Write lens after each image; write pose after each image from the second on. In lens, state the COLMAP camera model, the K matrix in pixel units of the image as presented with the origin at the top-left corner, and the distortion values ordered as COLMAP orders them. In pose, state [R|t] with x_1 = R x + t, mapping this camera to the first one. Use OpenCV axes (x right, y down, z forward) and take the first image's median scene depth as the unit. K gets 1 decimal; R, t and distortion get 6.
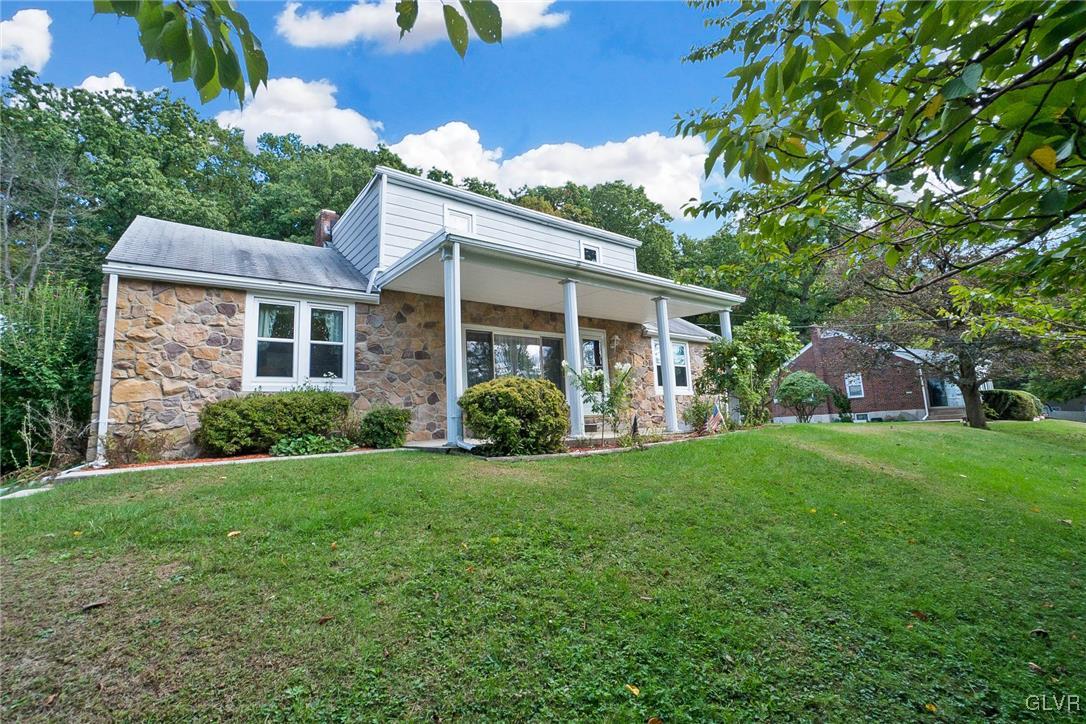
lens RADIAL K [[477.4, 0, 541.3], [0, 477.4, 368.5], [0, 0, 1]] dist [-0.030439, 0.000338]
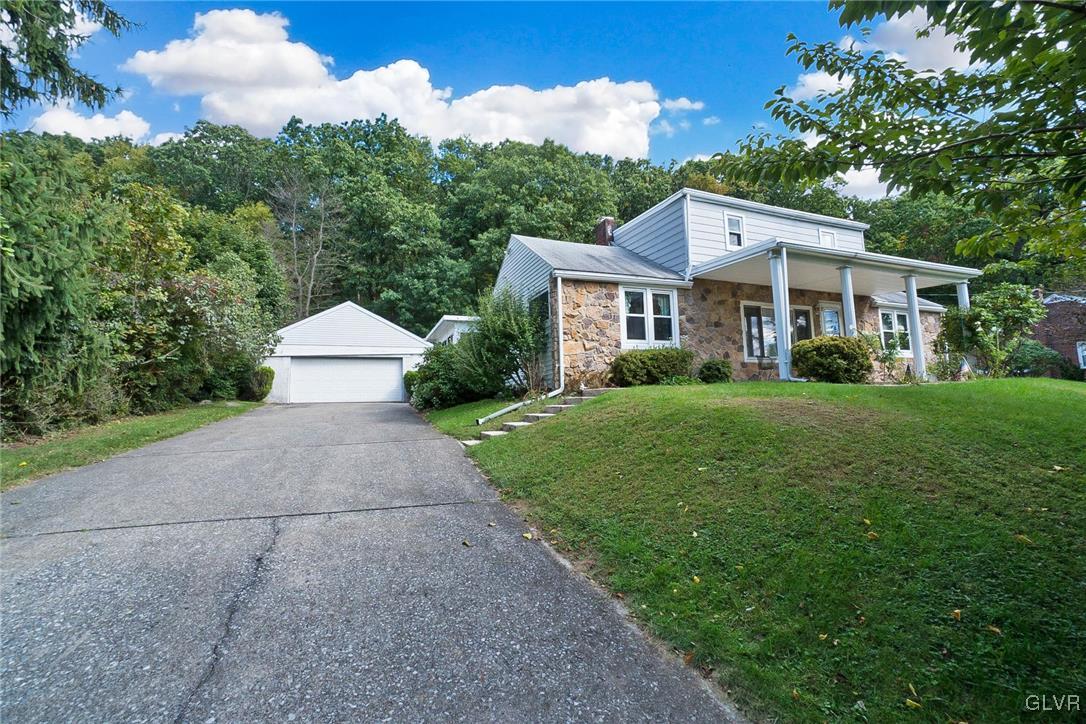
lens RADIAL K [[485.5, 0, 544.5], [0, 485.5, 356.7], [0, 0, 1]] dist [-0.060093, 0.024751]
pose [[0.964839, -0.005286, -0.262789, -0.415465], [0.011336, 0.999704, 0.021509, 0.033282], [0.262598, -0.023732, 0.964614, -0.539976]]
